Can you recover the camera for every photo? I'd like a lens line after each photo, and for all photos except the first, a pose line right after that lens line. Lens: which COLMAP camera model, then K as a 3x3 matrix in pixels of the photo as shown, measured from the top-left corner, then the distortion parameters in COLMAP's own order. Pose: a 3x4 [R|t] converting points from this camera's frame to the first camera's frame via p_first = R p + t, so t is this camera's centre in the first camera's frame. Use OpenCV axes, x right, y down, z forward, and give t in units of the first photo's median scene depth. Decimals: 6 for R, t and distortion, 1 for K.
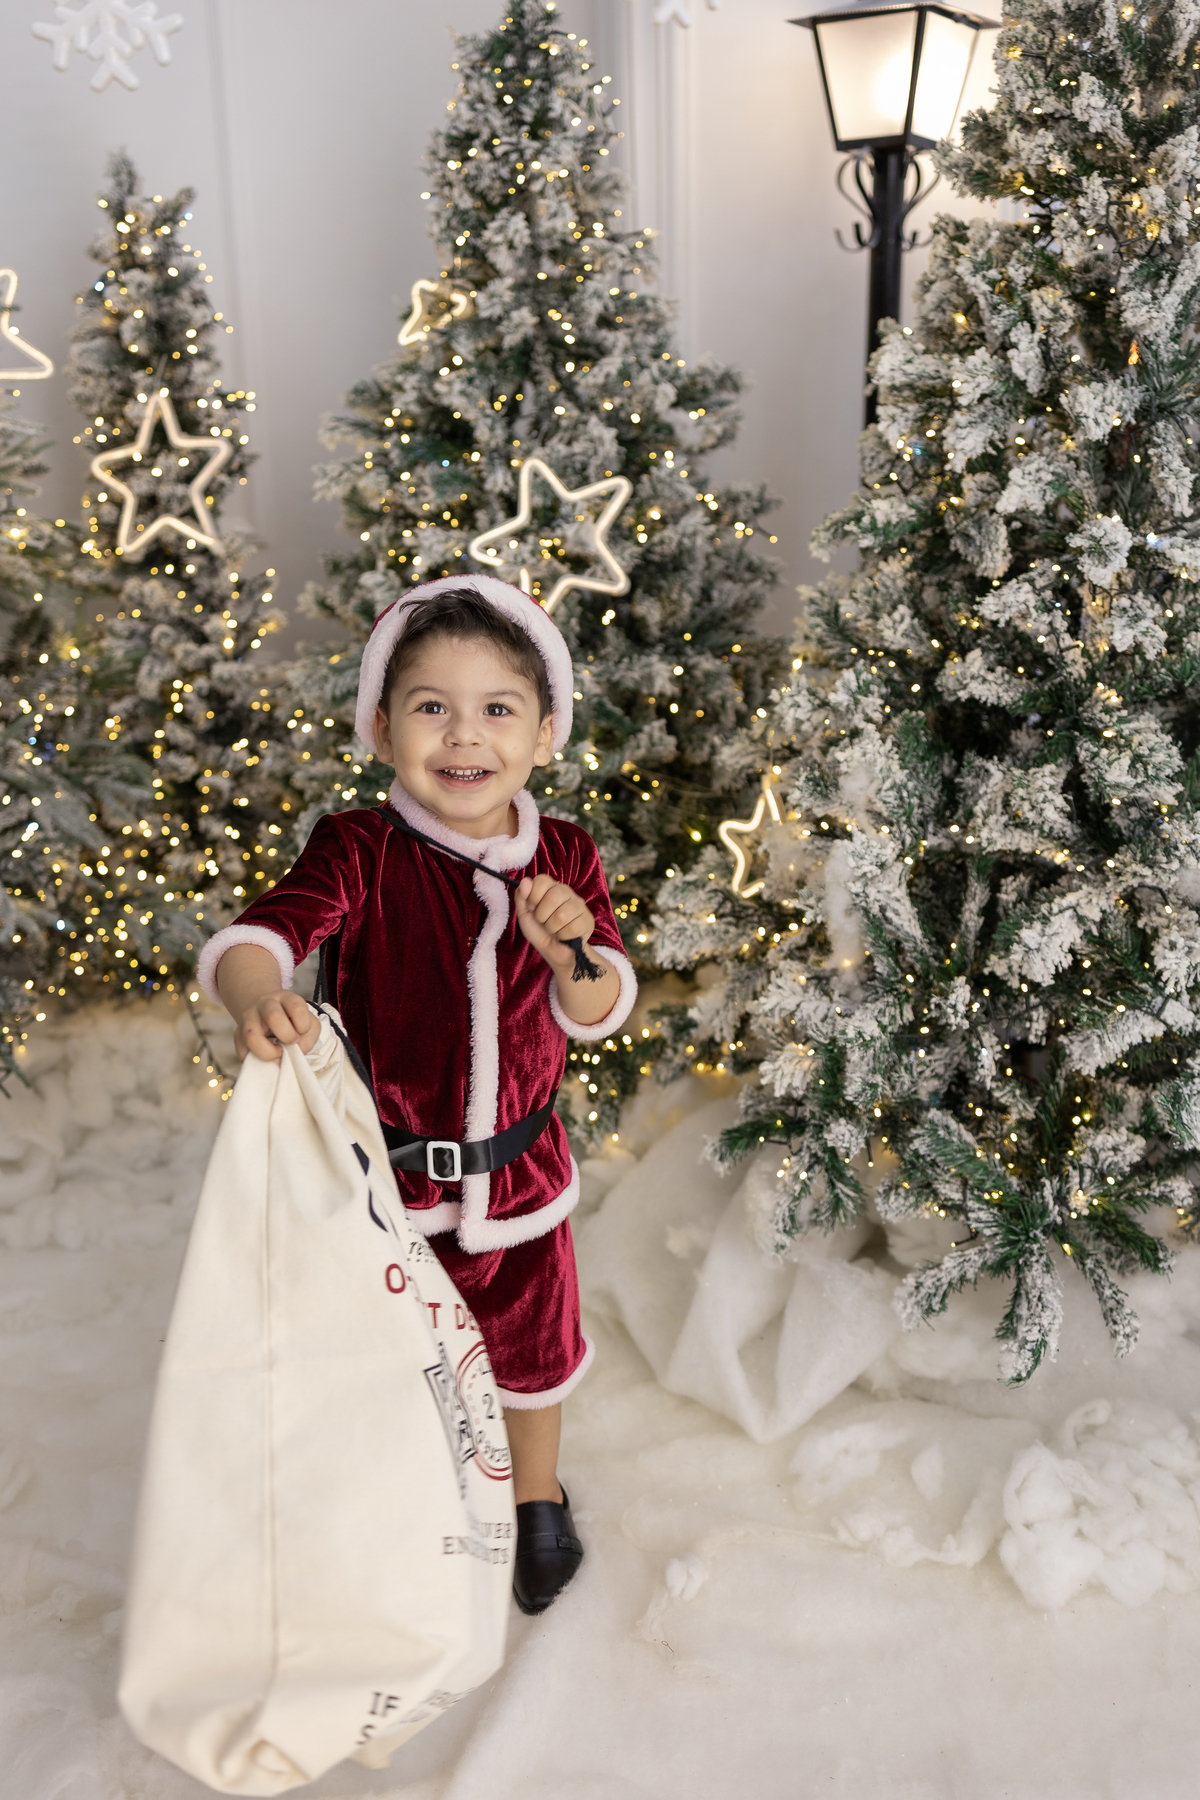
lens RADIAL K [[1841.8, 0, 607.4], [0, 1841.8, 908.7], [0, 0, 1]] dist [0.086151, 0.012682]
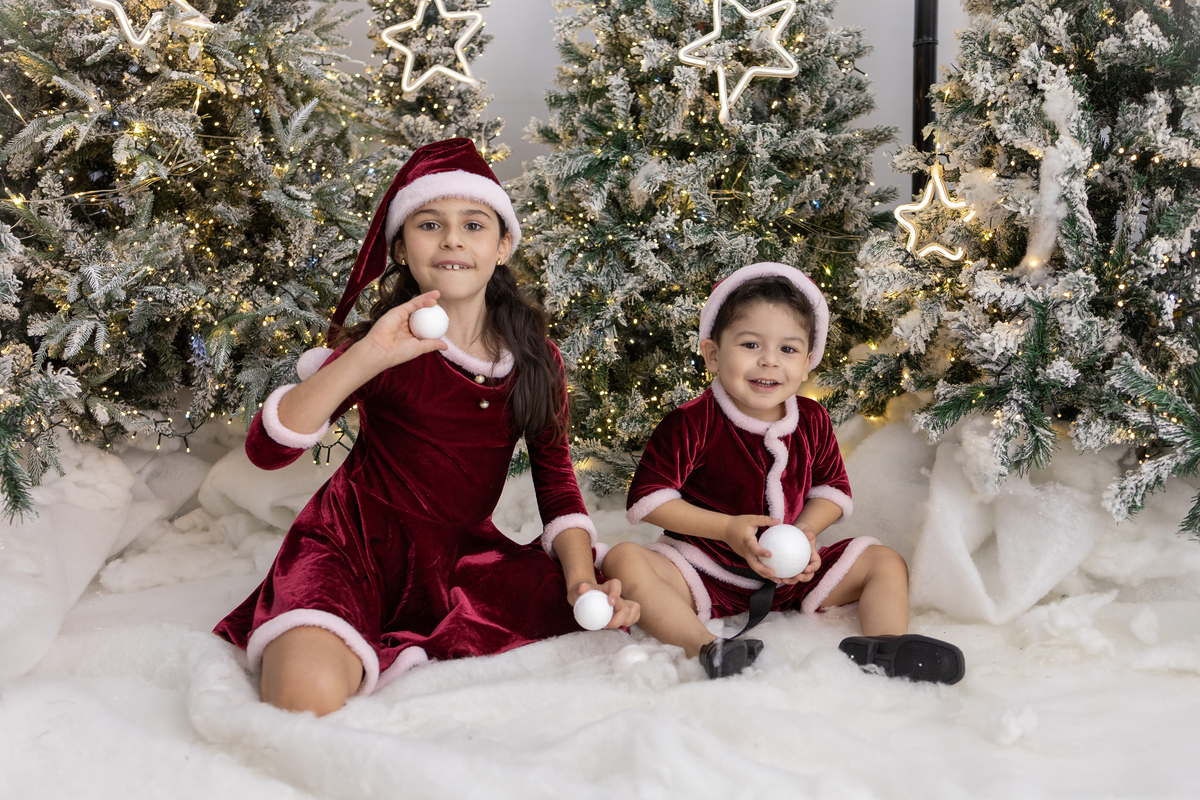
lens RADIAL K [[1227.9, 0, 600.0], [0, 1227.9, 400.0], [0, 0, 1]] dist [0.086151, 0.012682]
pose [[0.997125, -0.014037, 0.074464, -0.213501], [0.026235, 0.985867, -0.165463, 0.225321], [-0.071089, 0.166941, 0.983401, 0.124093]]
